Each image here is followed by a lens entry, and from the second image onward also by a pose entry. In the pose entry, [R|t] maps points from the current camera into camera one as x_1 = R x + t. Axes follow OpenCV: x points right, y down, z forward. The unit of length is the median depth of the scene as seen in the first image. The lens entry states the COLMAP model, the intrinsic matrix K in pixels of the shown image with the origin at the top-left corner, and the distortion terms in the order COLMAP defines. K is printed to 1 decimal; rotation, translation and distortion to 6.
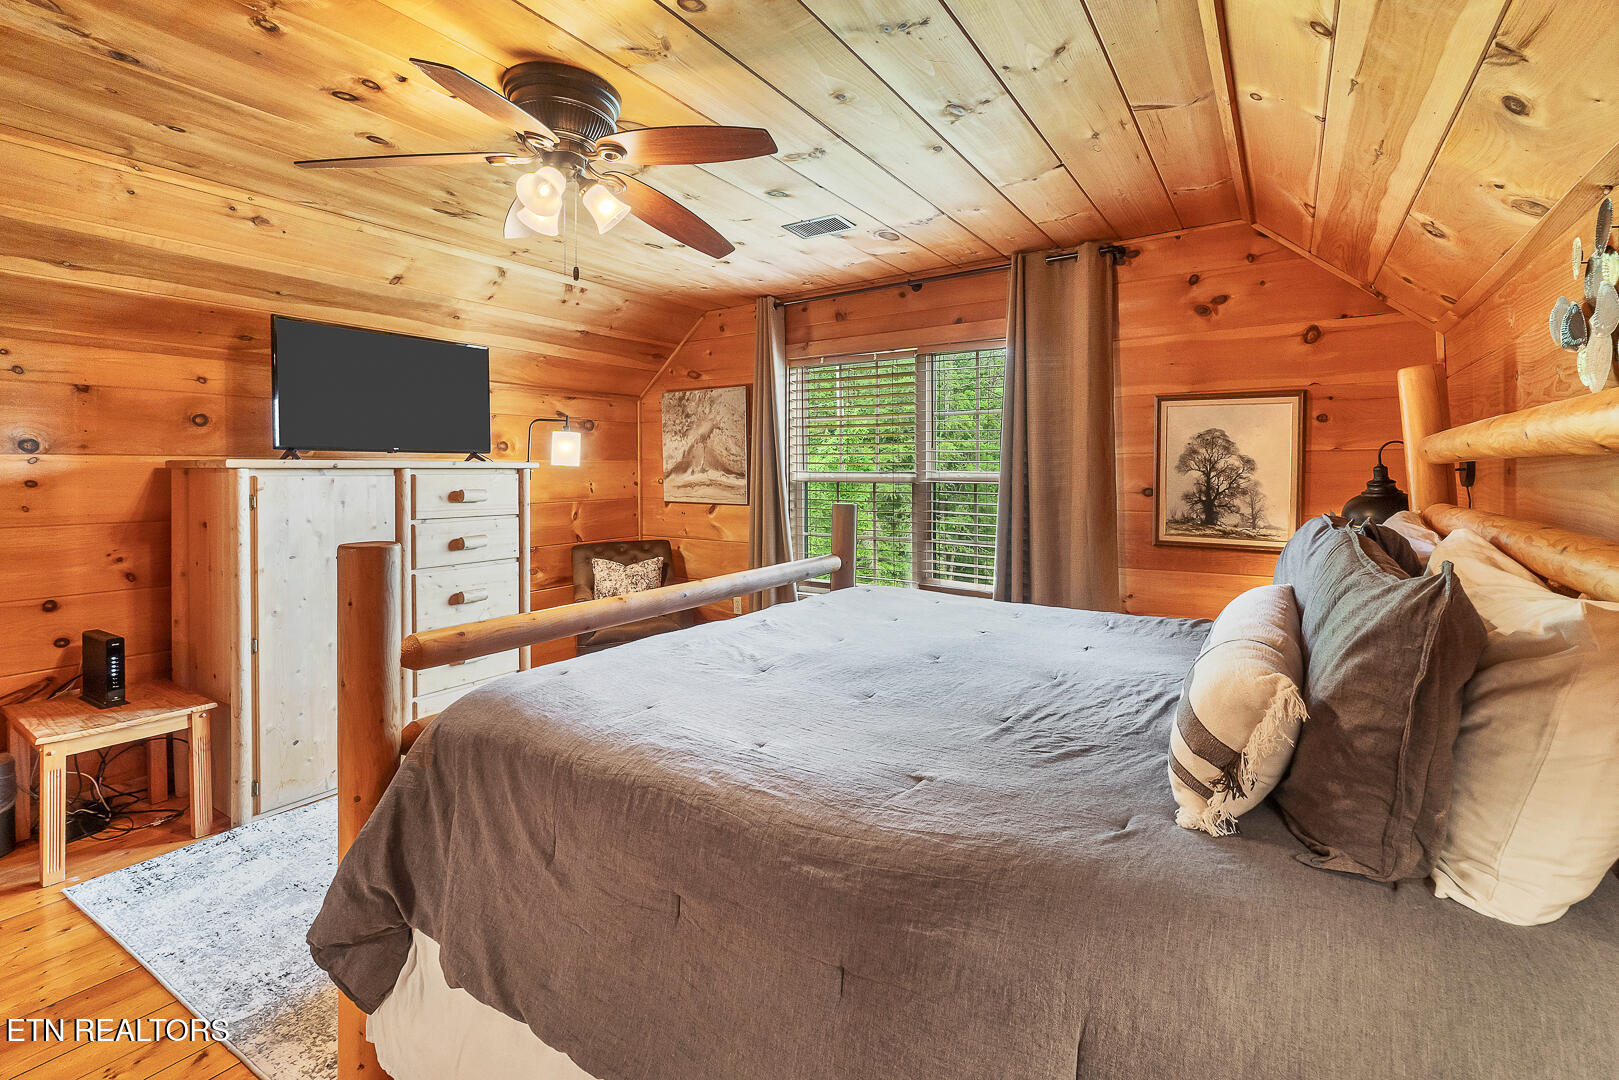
lens RADIAL K [[692.3, 0, 814.4], [0, 692.3, 485.7], [0, 0, 1]] dist [-0.001164, 0.000020]
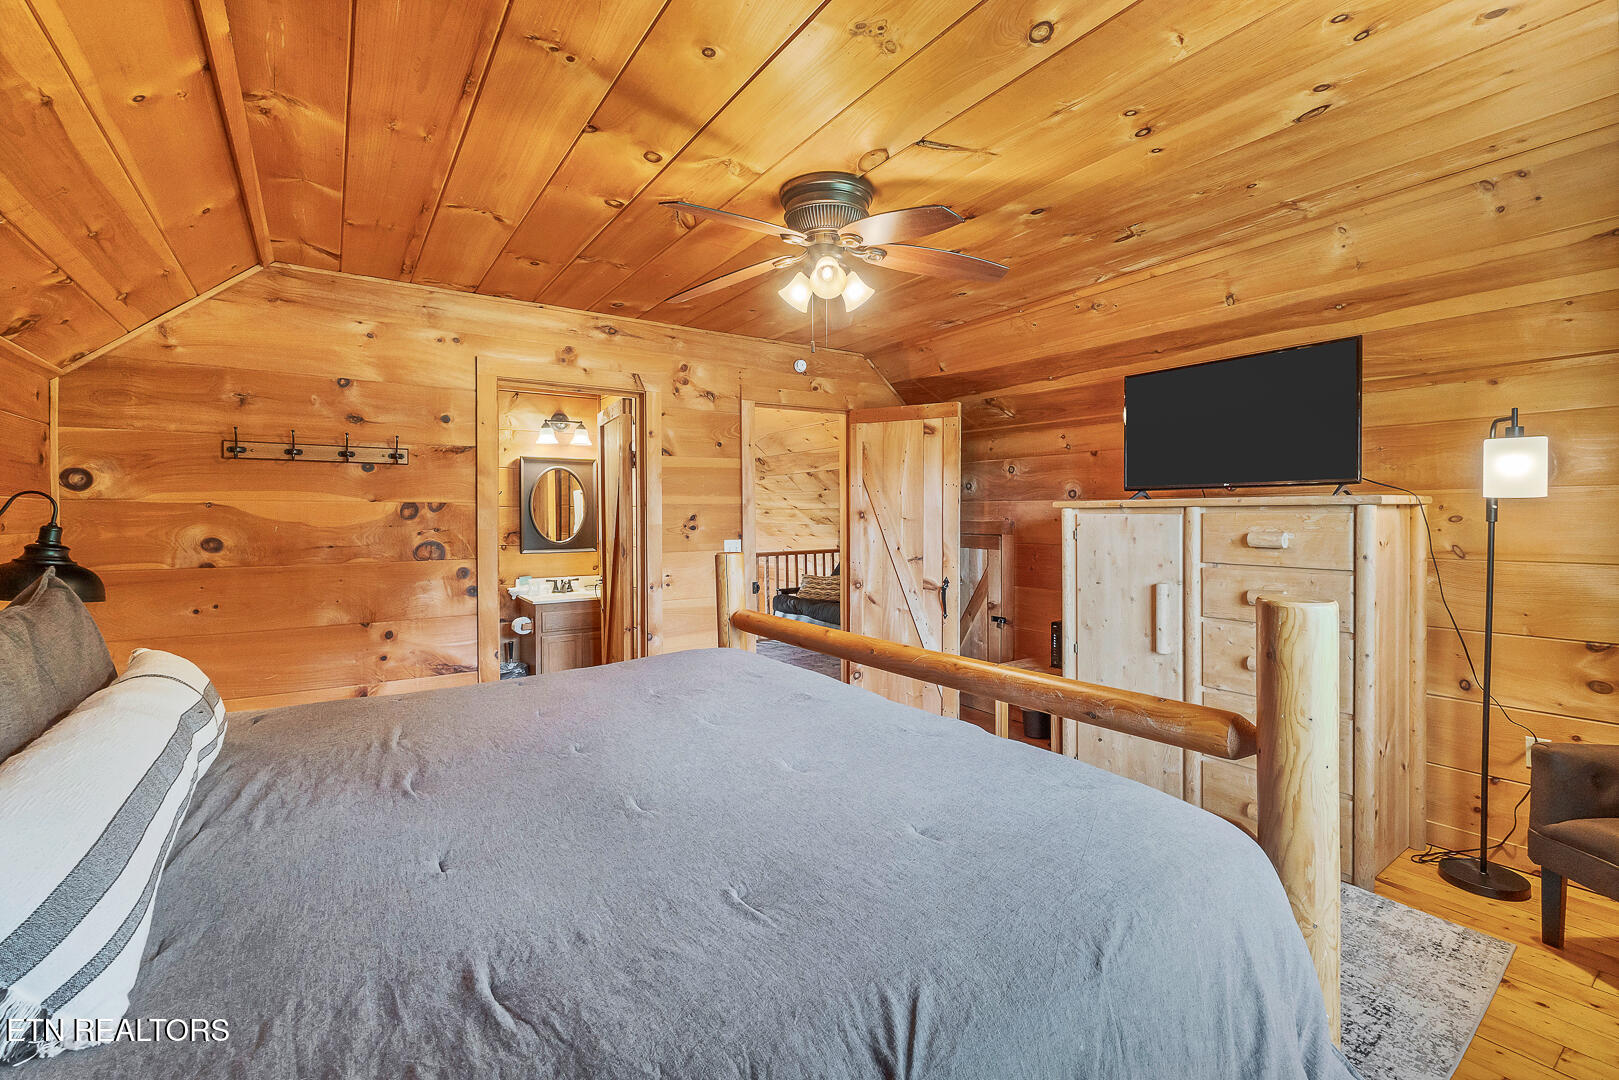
lens RADIAL K [[693.1, 0, 805.3], [0, 693.1, 533.9], [0, 0, 1]] dist [-0.007447, 0.000356]
pose [[-0.354827, 0.035240, -0.934267, 0.466887], [-0.010985, 0.999063, 0.041856, -0.021088], [0.934867, 0.025114, -0.354108, 0.822344]]
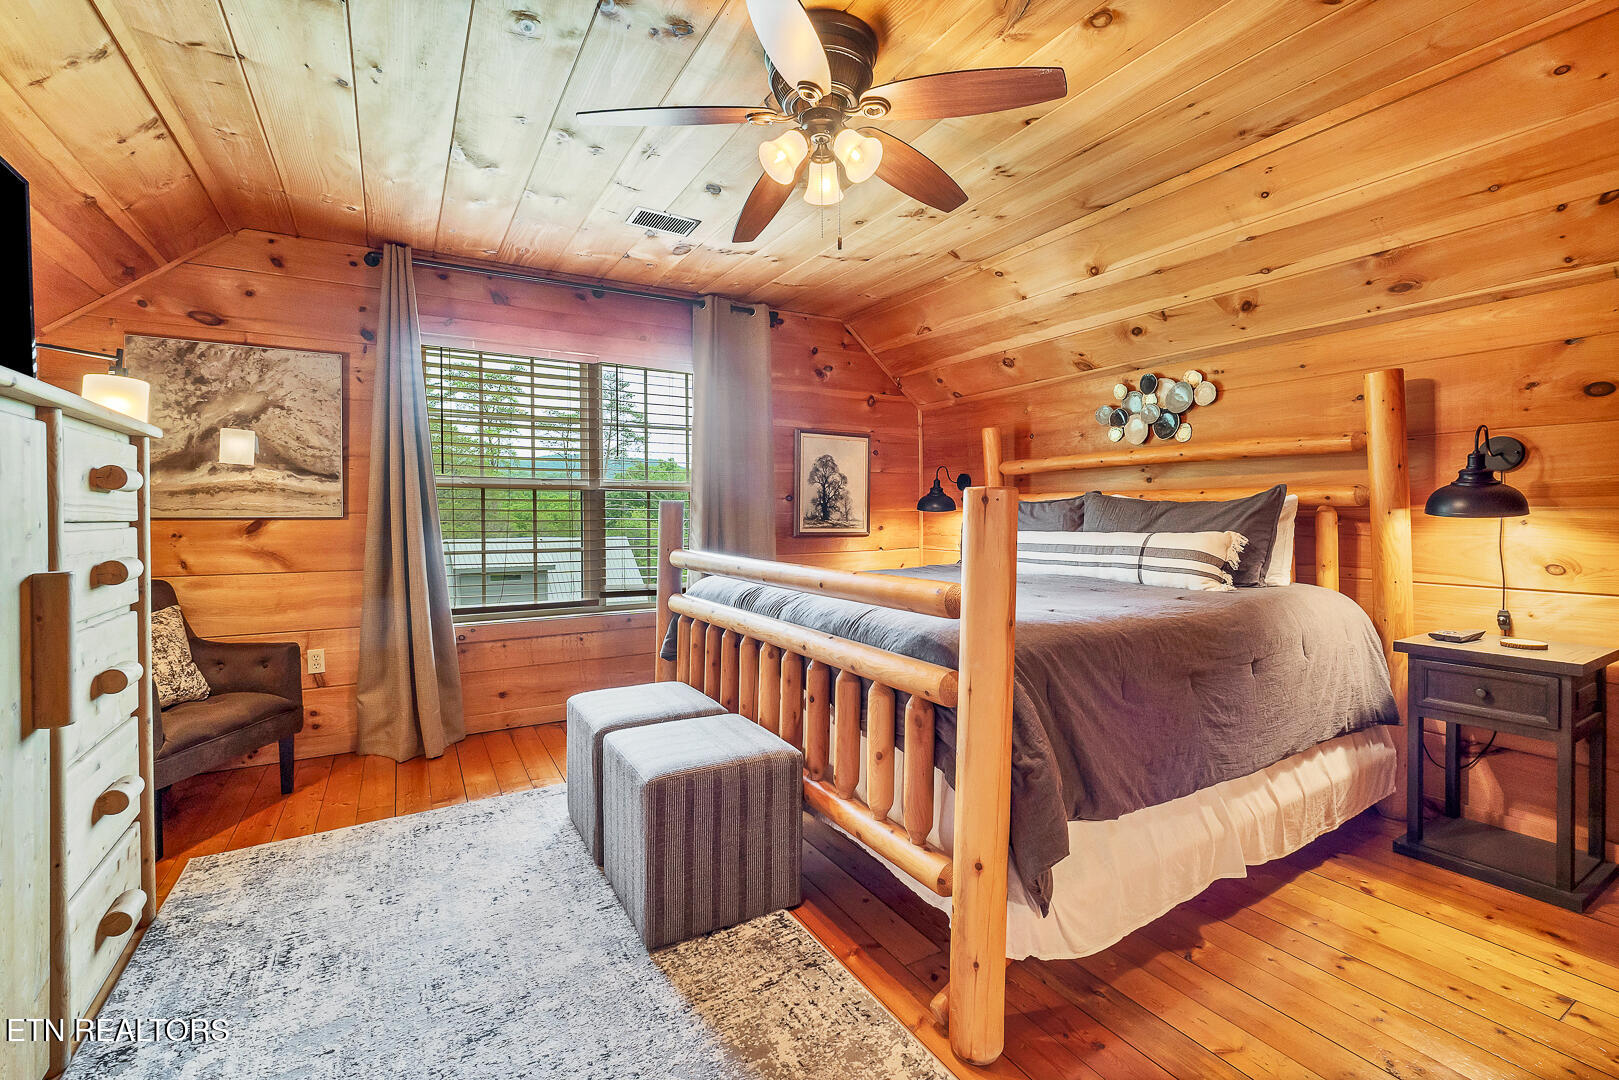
lens RADIAL K [[693.1, 0, 805.3], [0, 693.1, 533.9], [0, 0, 1]] dist [-0.007447, 0.000356]
pose [[0.475152, -0.025242, 0.879542, -0.734880], [0.017244, 0.999664, 0.019373, 0.055882], [-0.879735, 0.005961, 0.475427, 0.328384]]
